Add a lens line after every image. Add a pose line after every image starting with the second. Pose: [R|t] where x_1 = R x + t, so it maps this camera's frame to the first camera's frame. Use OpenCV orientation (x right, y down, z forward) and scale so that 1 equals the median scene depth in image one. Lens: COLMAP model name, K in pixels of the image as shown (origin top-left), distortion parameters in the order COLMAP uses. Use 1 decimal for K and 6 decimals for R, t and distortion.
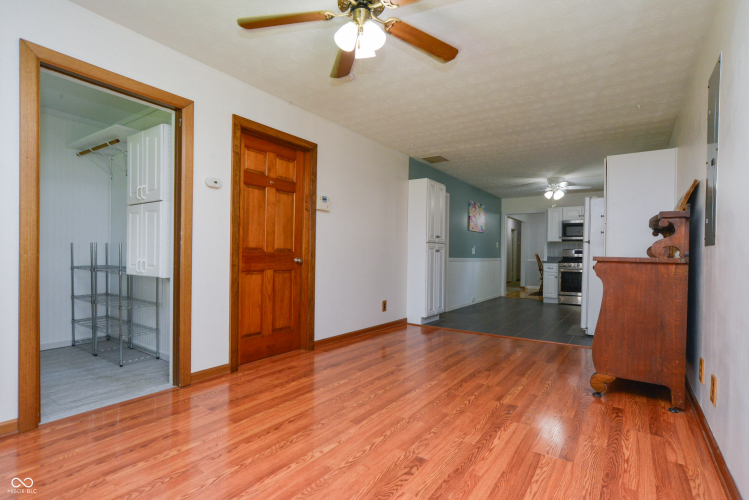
lens RADIAL K [[370.9, 0, 381.4], [0, 370.9, 255.8], [0, 0, 1]] dist [-0.018901, 0.013656]
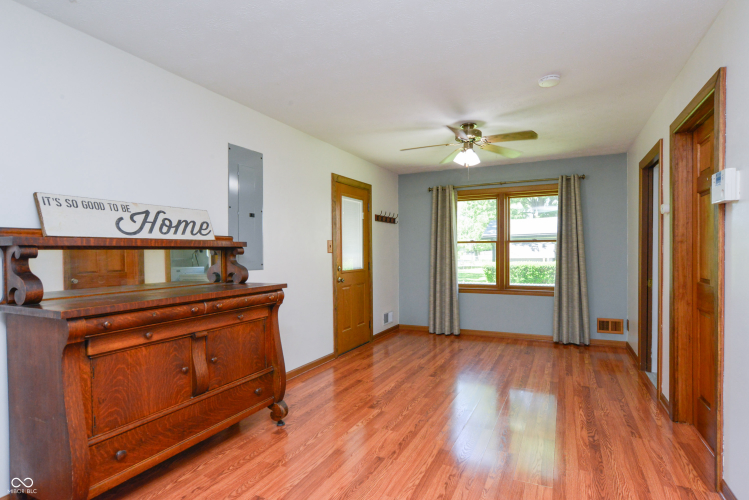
lens RADIAL K [[389.4, 0, 382.8], [0, 389.4, 254.1], [0, 0, 1]] dist [-0.004822, 0.000011]
pose [[-0.986820, -0.006953, -0.161673, 0.375564], [-0.008305, 0.999936, 0.007687, -0.067500], [0.161609, 0.008928, -0.986814, 1.594066]]
